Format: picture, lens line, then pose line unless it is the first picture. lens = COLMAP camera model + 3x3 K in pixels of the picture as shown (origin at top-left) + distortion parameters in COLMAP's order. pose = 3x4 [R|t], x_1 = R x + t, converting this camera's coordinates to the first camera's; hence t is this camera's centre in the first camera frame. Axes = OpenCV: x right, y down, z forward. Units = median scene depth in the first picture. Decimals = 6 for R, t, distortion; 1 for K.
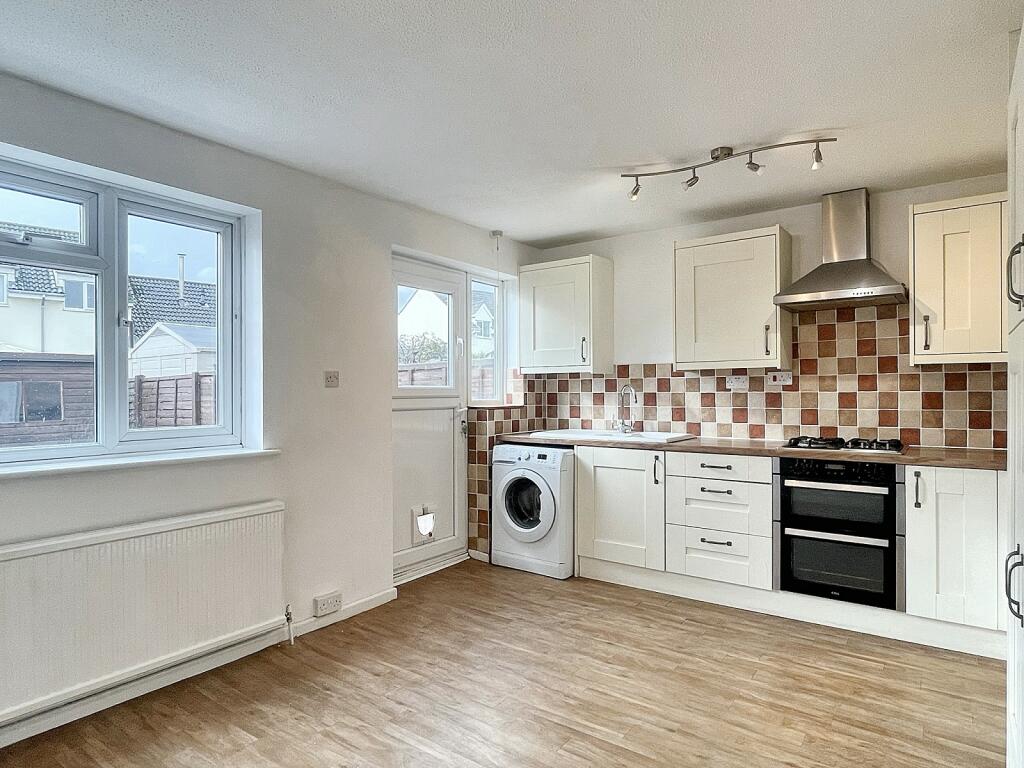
lens RADIAL K [[604.2, 0, 517.1], [0, 604.2, 388.0], [0, 0, 1]] dist [0.011465, -0.003717]
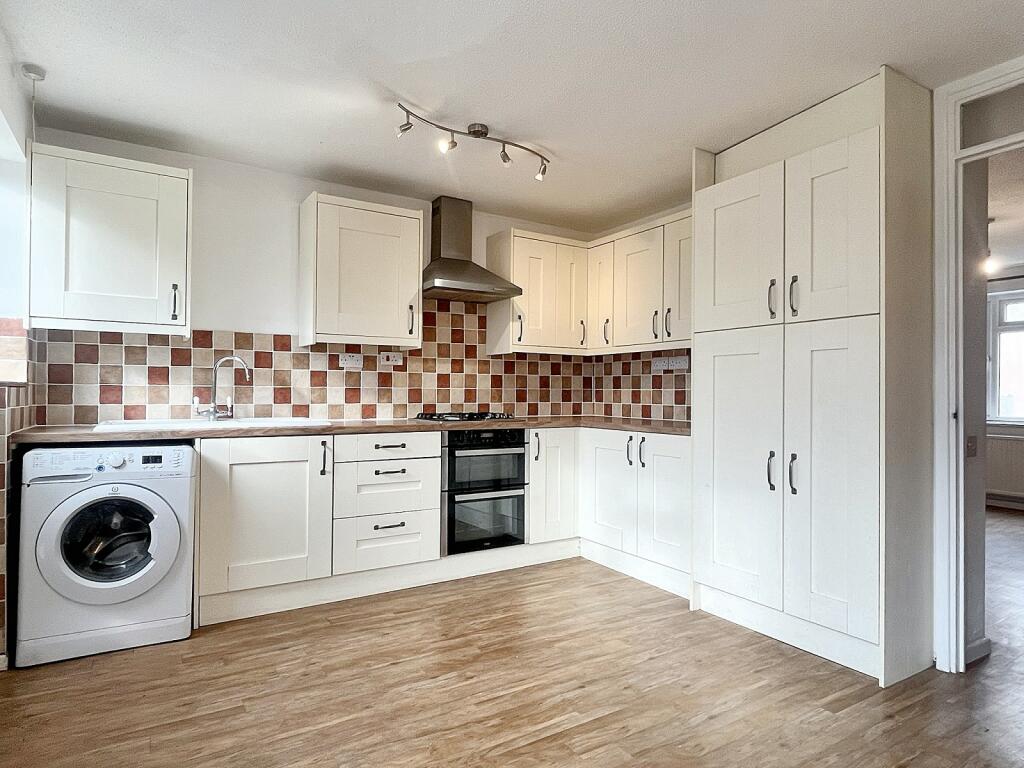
lens RADIAL K [[604.2, 0, 516.3], [0, 604.2, 386.1], [0, 0, 1]] dist [0.011465, -0.003717]
pose [[0.369360, 0.017805, 0.929116, -0.470455], [-0.012608, 0.999820, -0.014148, 0.045611], [-0.929201, -0.006488, 0.369518, 0.458878]]
